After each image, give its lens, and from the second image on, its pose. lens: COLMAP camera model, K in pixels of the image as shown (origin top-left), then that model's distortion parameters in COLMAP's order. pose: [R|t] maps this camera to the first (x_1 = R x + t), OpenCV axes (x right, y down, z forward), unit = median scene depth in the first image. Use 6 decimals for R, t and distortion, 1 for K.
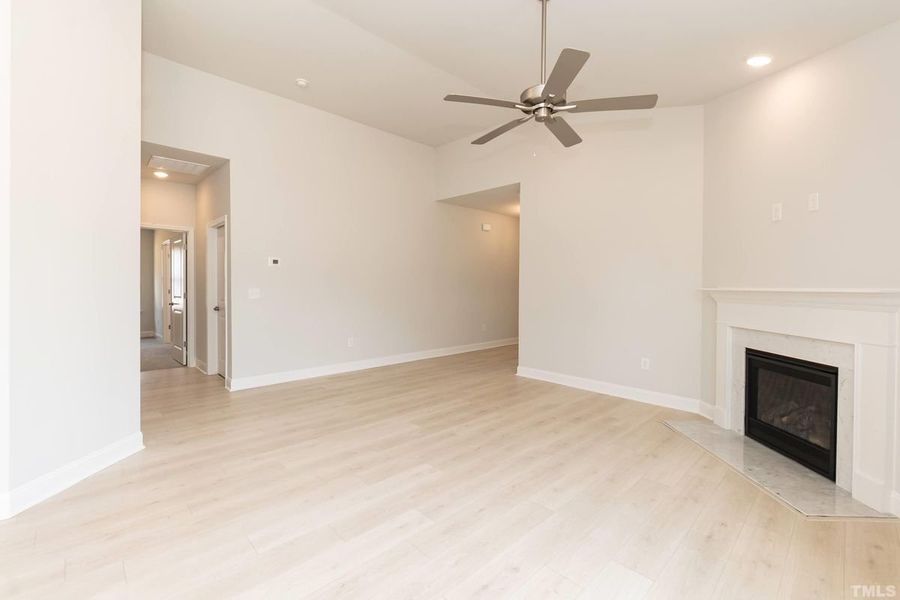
lens RADIAL K [[390.8, 0, 447.0], [0, 390.8, 290.9], [0, 0, 1]] dist [-0.003629, -0.000492]
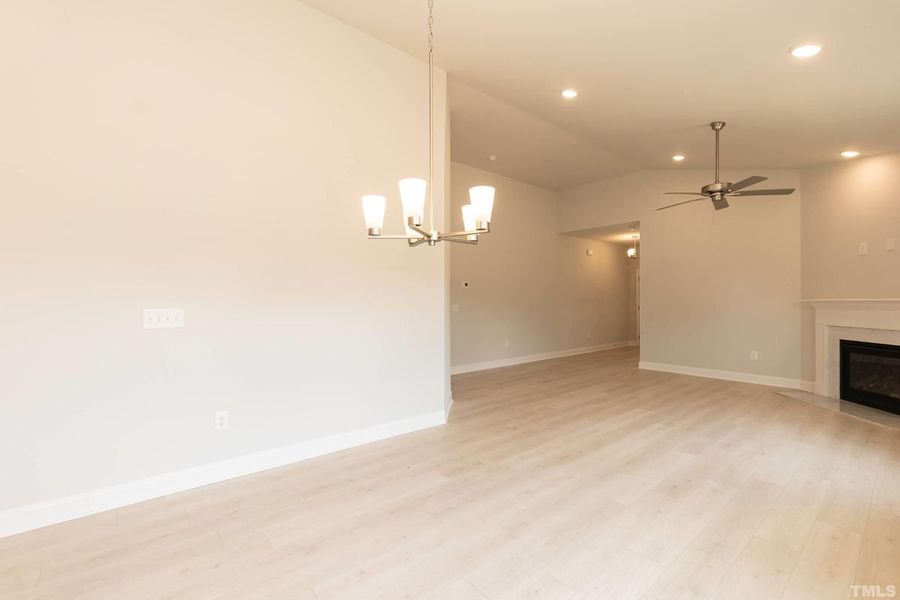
lens RADIAL K [[387.3, 0, 450.0], [0, 387.3, 303.1], [0, 0, 1]] dist [-0.002286, 0.000501]
pose [[0.997184, -0.011825, -0.074056, -0.564412], [0.011264, 0.999905, -0.007986, 0.002000], [0.074143, 0.007130, 0.997222, -0.541788]]
